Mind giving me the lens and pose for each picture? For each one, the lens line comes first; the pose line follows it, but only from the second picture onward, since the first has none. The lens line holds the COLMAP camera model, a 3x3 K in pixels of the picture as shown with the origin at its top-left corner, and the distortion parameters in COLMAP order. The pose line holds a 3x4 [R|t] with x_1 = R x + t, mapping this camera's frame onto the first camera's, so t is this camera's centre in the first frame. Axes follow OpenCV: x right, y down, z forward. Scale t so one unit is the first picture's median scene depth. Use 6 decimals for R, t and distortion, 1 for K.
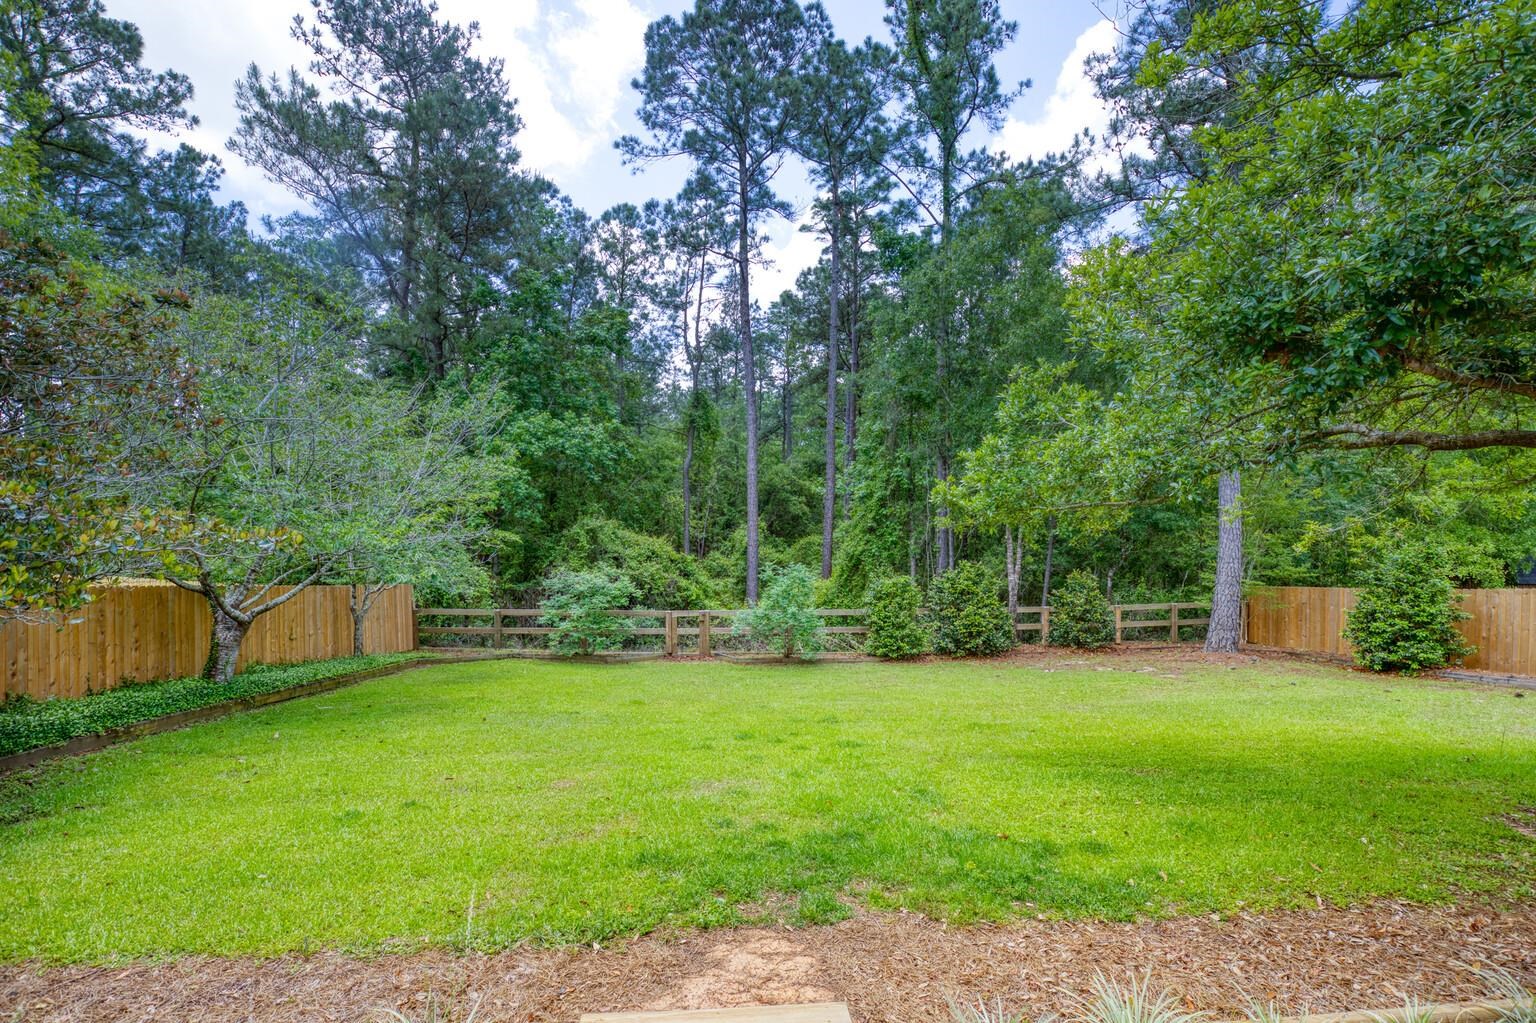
lens RADIAL K [[701.8, 0, 769.4], [0, 701.8, 507.9], [0, 0, 1]] dist [-0.012843, 0.001847]
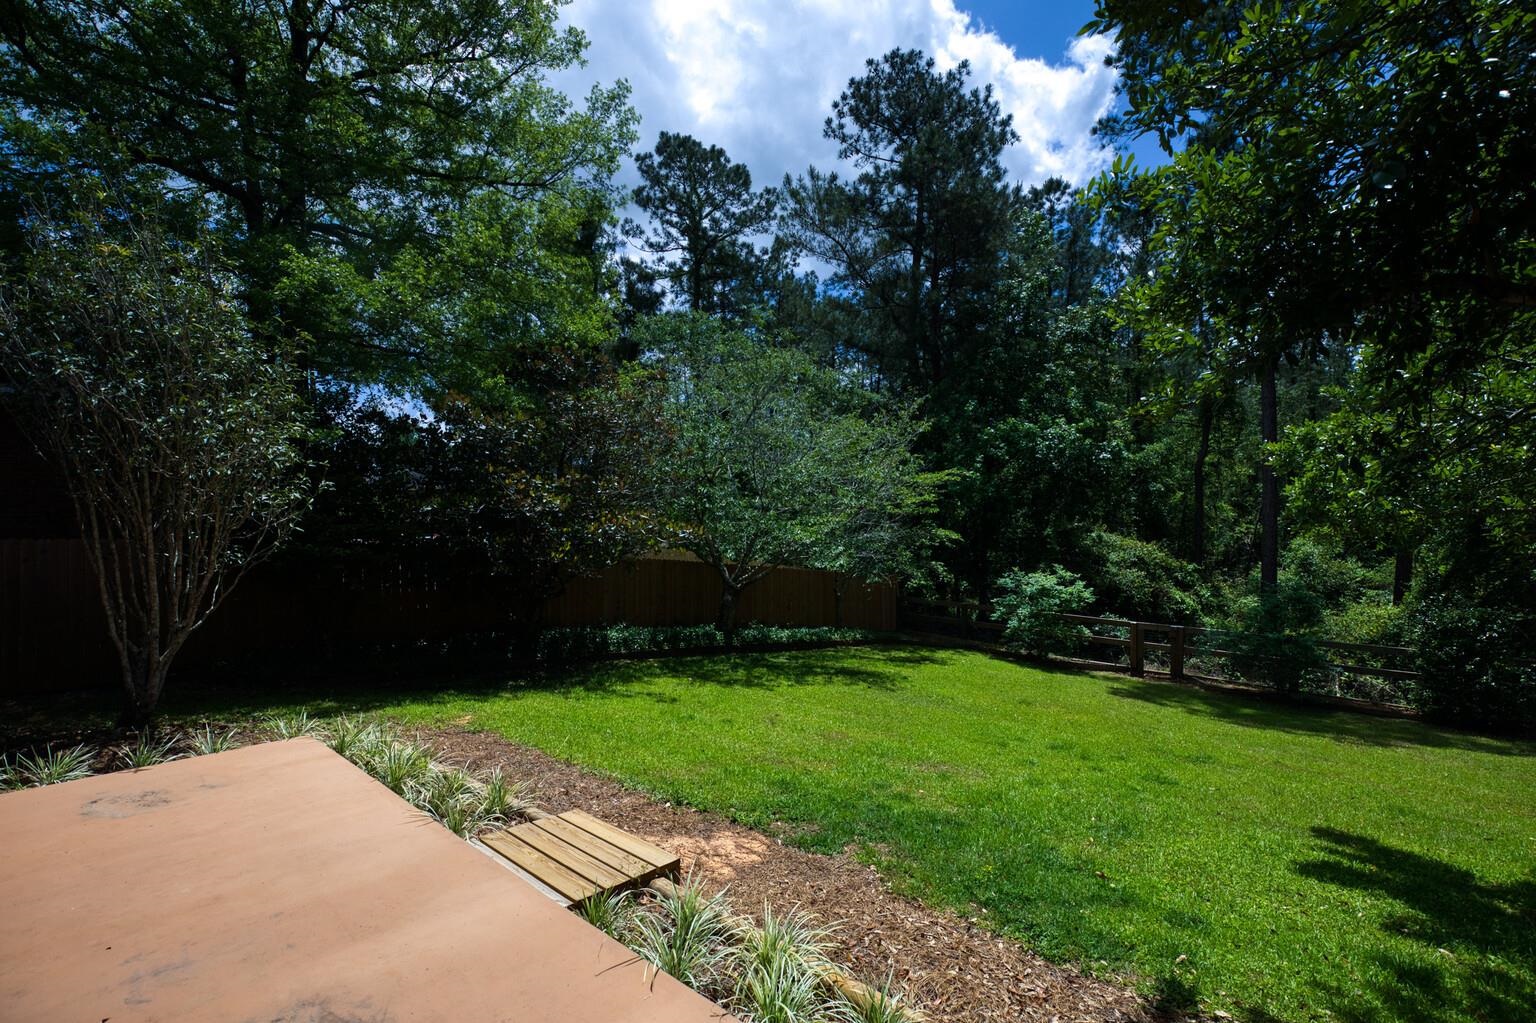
lens RADIAL K [[701.8, 0, 775.8], [0, 701.8, 511.4], [0, 0, 1]] dist [-0.012843, 0.001847]
pose [[0.726292, 0.009609, -0.687319, 0.124566], [-0.006231, 0.999953, 0.007395, -0.002385], [0.687358, -0.001088, 0.726318, 0.008076]]
